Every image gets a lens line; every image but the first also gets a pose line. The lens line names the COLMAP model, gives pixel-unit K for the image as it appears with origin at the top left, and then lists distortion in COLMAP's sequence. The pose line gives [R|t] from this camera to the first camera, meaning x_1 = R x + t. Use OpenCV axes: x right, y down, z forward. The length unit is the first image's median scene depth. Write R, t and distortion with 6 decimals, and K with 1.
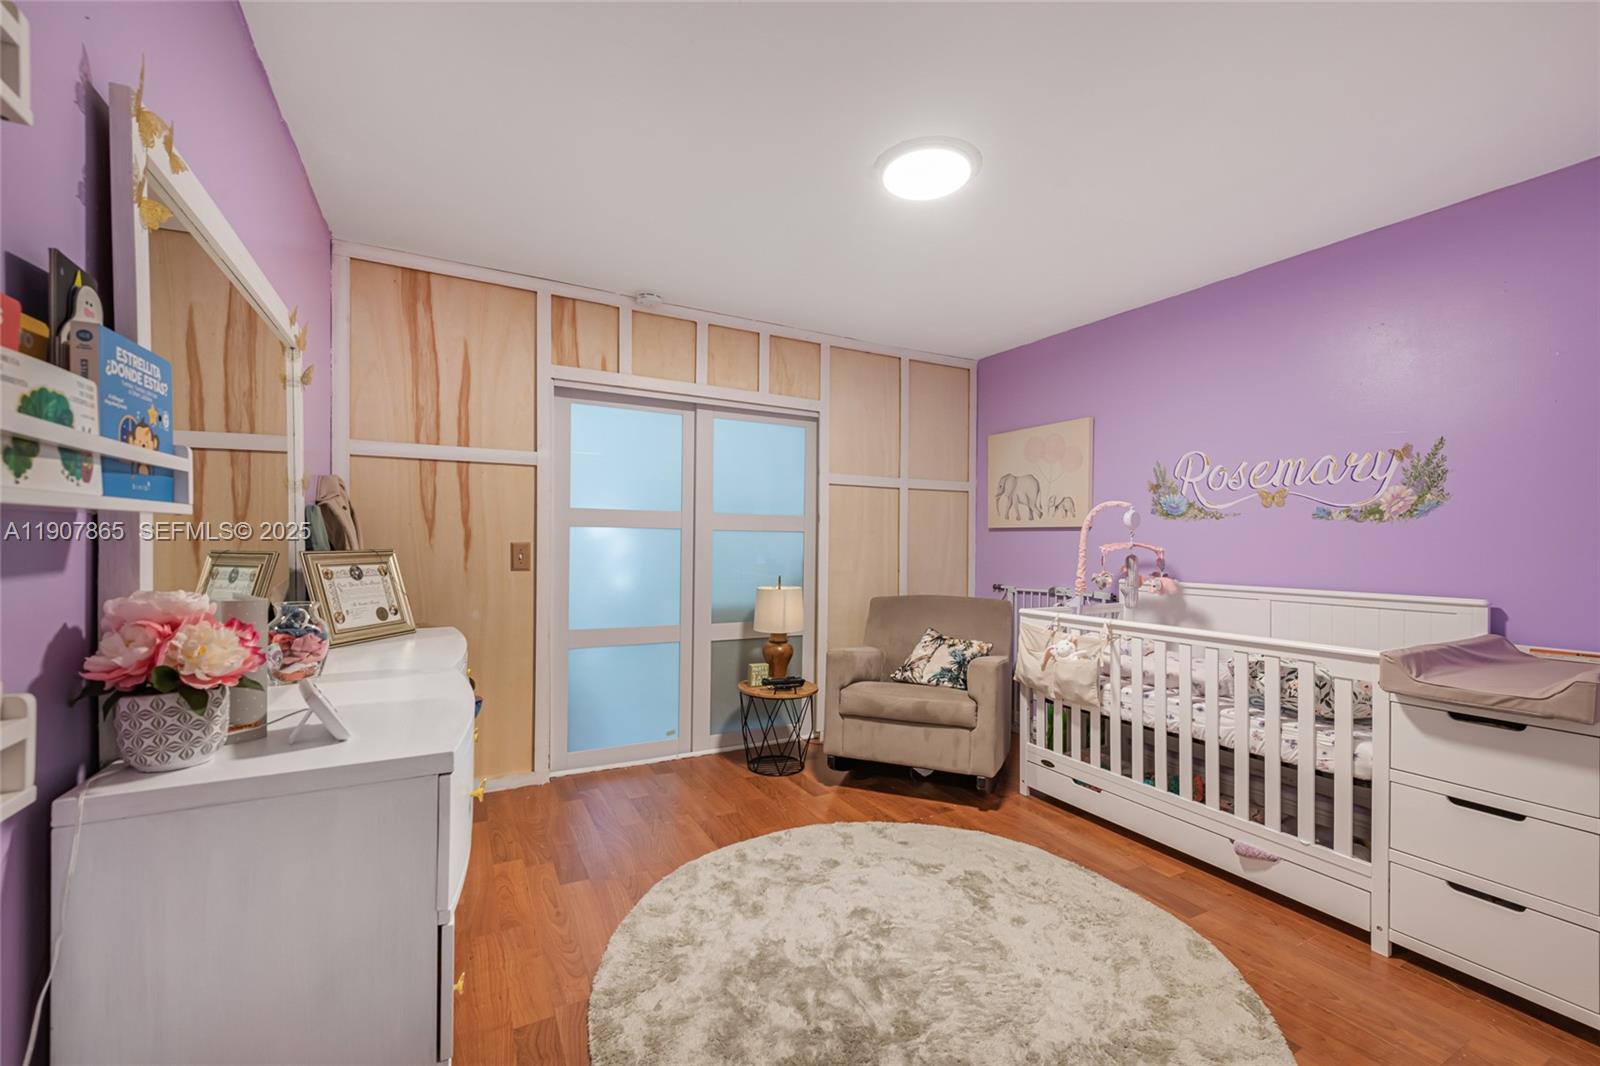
lens RADIAL K [[637.3, 0, 787.2], [0, 637.3, 523.8], [0, 0, 1]] dist [0.000139, -0.000227]
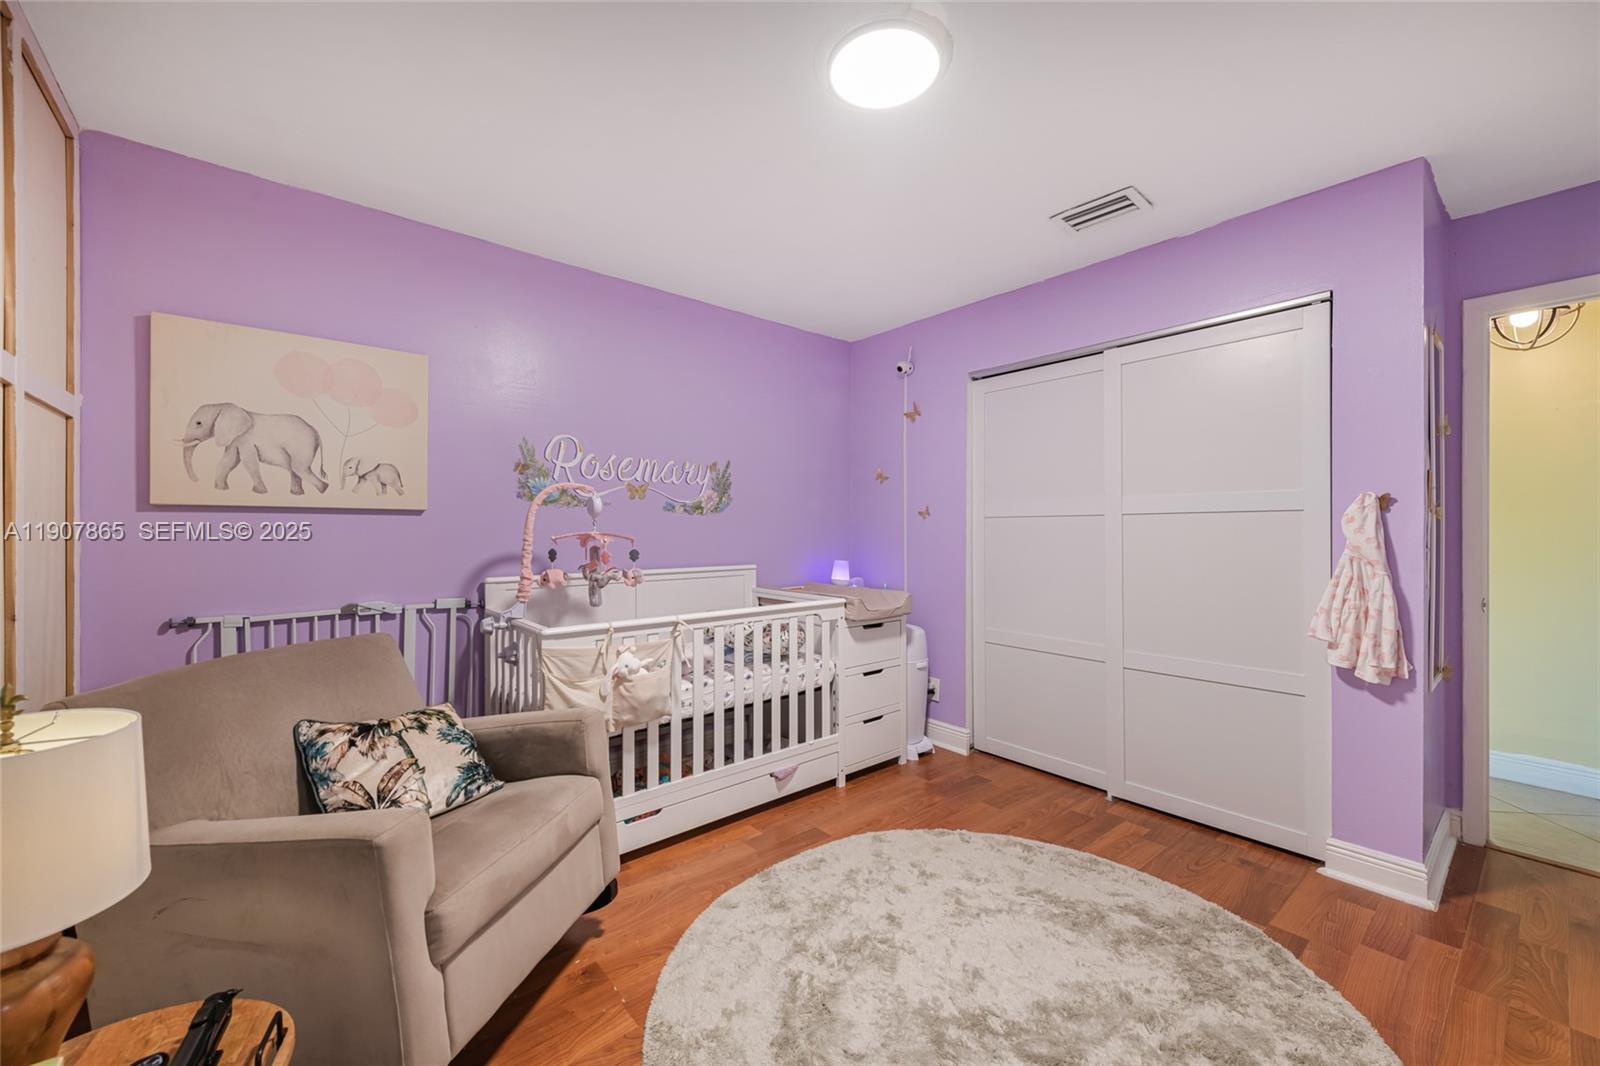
lens RADIAL K [[637.3, 0, 787.2], [0, 637.3, 523.8], [0, 0, 1]] dist [0.000139, -0.000227]
pose [[-0.219548, 0.003057, 0.975597, -0.448116], [-0.026490, 0.999608, -0.009093, 0.023077], [-0.975242, -0.027839, -0.219381, 1.108538]]
